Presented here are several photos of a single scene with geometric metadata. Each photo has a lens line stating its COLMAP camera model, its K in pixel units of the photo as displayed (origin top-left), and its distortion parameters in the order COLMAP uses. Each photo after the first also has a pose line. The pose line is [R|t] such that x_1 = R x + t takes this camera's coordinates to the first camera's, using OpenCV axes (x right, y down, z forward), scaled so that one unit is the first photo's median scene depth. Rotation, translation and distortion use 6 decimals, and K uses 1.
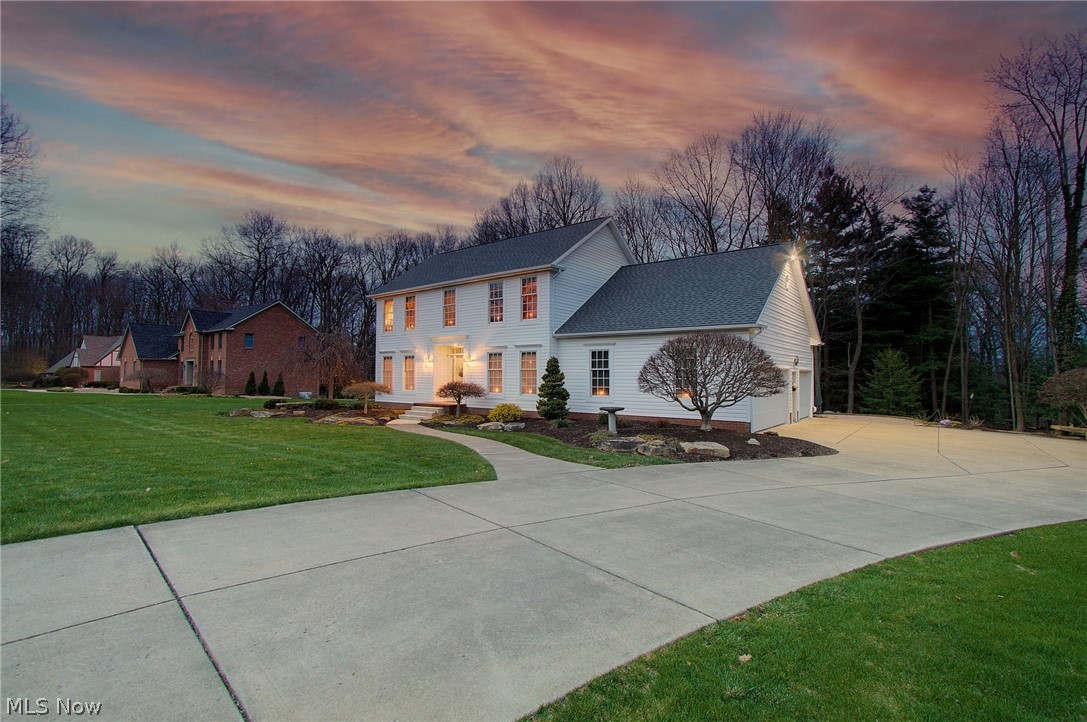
lens RADIAL K [[508.3, 0, 543.5], [0, 508.3, 361.0], [0, 0, 1]] dist [-0.033935, 0.000128]
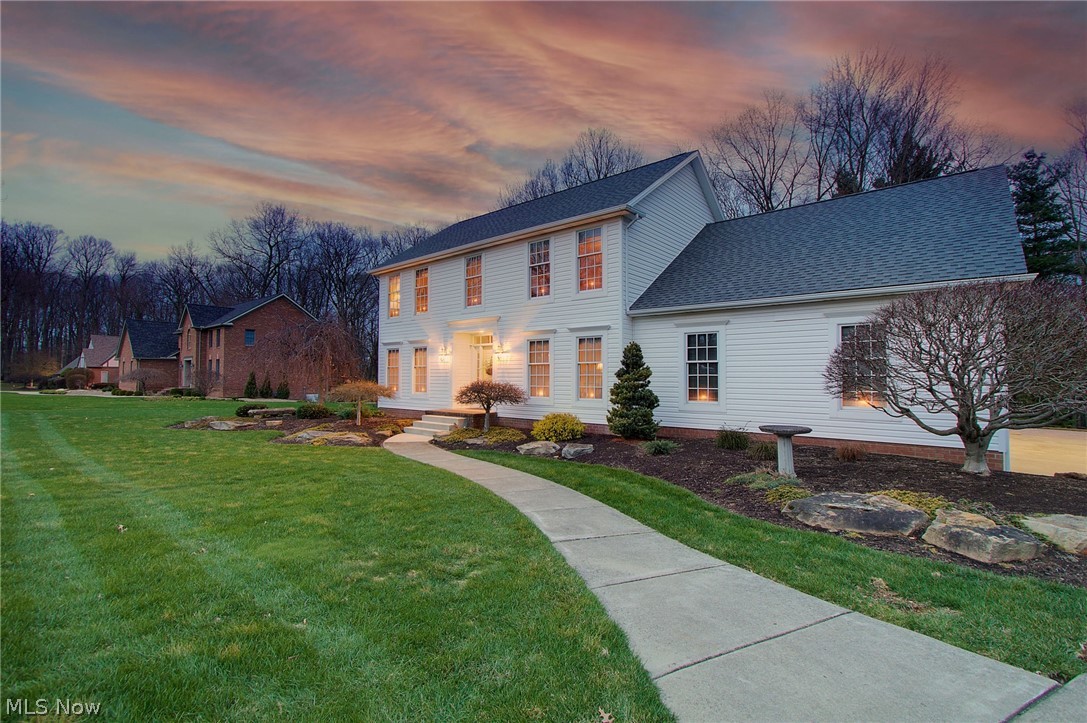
lens RADIAL K [[508.3, 0, 543.5], [0, 508.3, 361.5], [0, 0, 1]] dist [-0.033935, 0.000128]
pose [[0.999219, -0.001904, -0.039465, -0.057522], [0.001792, 0.999994, -0.002856, 0.014796], [0.039470, 0.002783, 0.999217, 0.280651]]
